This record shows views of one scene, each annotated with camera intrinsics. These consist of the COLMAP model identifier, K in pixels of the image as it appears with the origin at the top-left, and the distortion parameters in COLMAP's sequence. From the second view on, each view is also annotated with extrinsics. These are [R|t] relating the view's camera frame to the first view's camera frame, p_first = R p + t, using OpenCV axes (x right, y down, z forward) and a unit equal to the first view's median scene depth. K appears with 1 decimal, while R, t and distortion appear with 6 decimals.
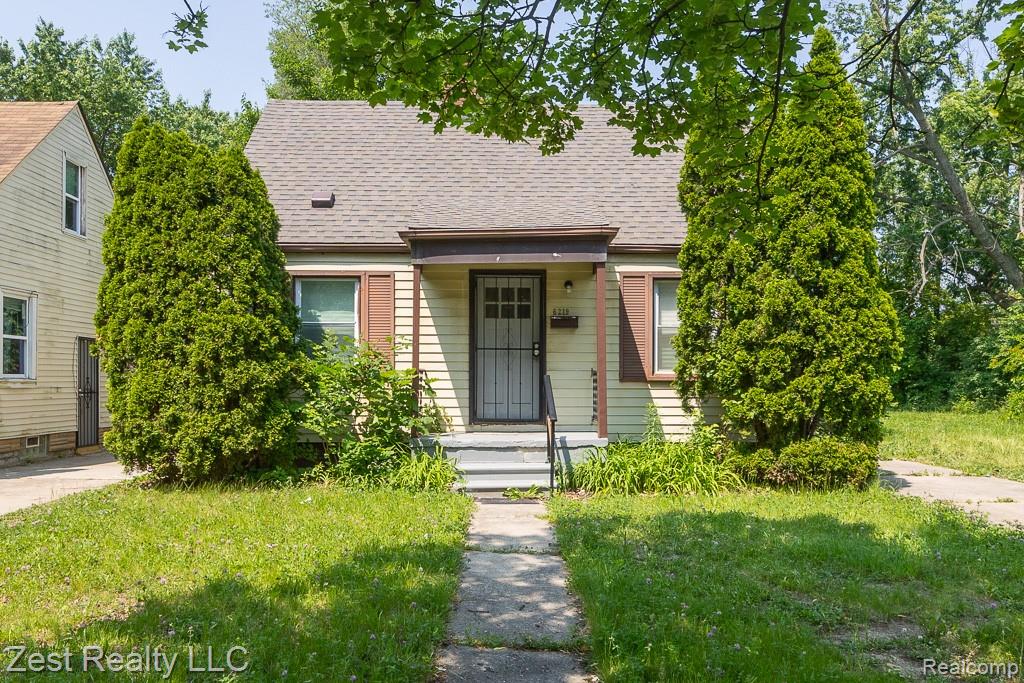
lens RADIAL K [[421.3, 0, 501.7], [0, 421.3, 376.0], [0, 0, 1]] dist [0.003160, 0.000021]
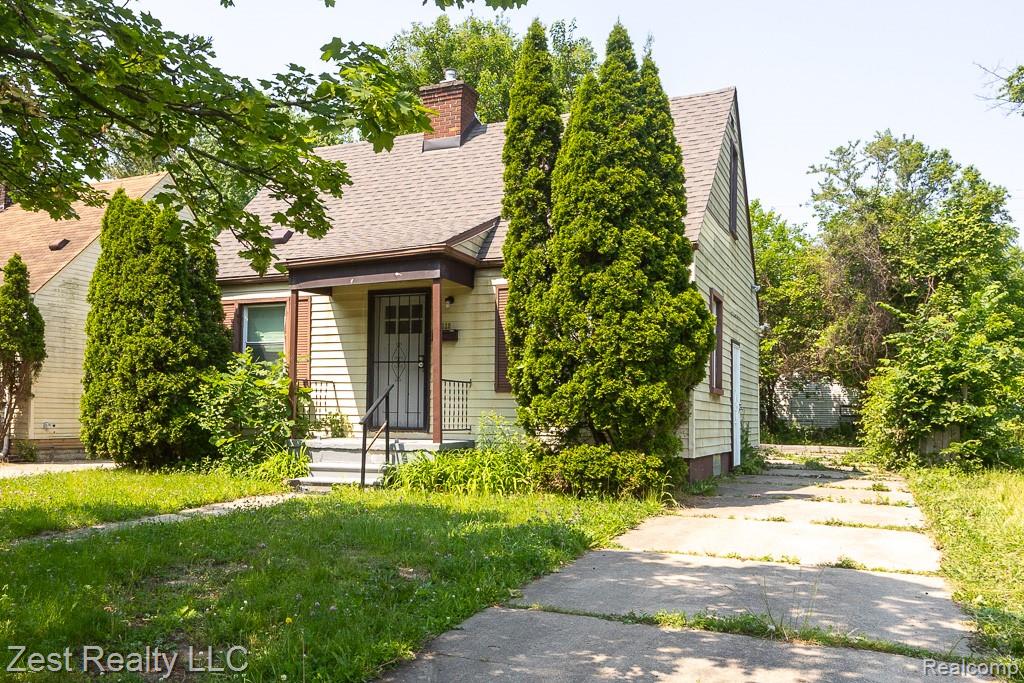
lens RADIAL K [[421.3, 0, 454.4], [0, 421.3, 387.4], [0, 0, 1]] dist [0.003160, 0.000021]
pose [[0.970754, -0.000611, -0.240076, 0.541328], [-0.003420, 0.999860, -0.016375, 0.024161], [0.240052, 0.016717, 0.970616, -0.020996]]
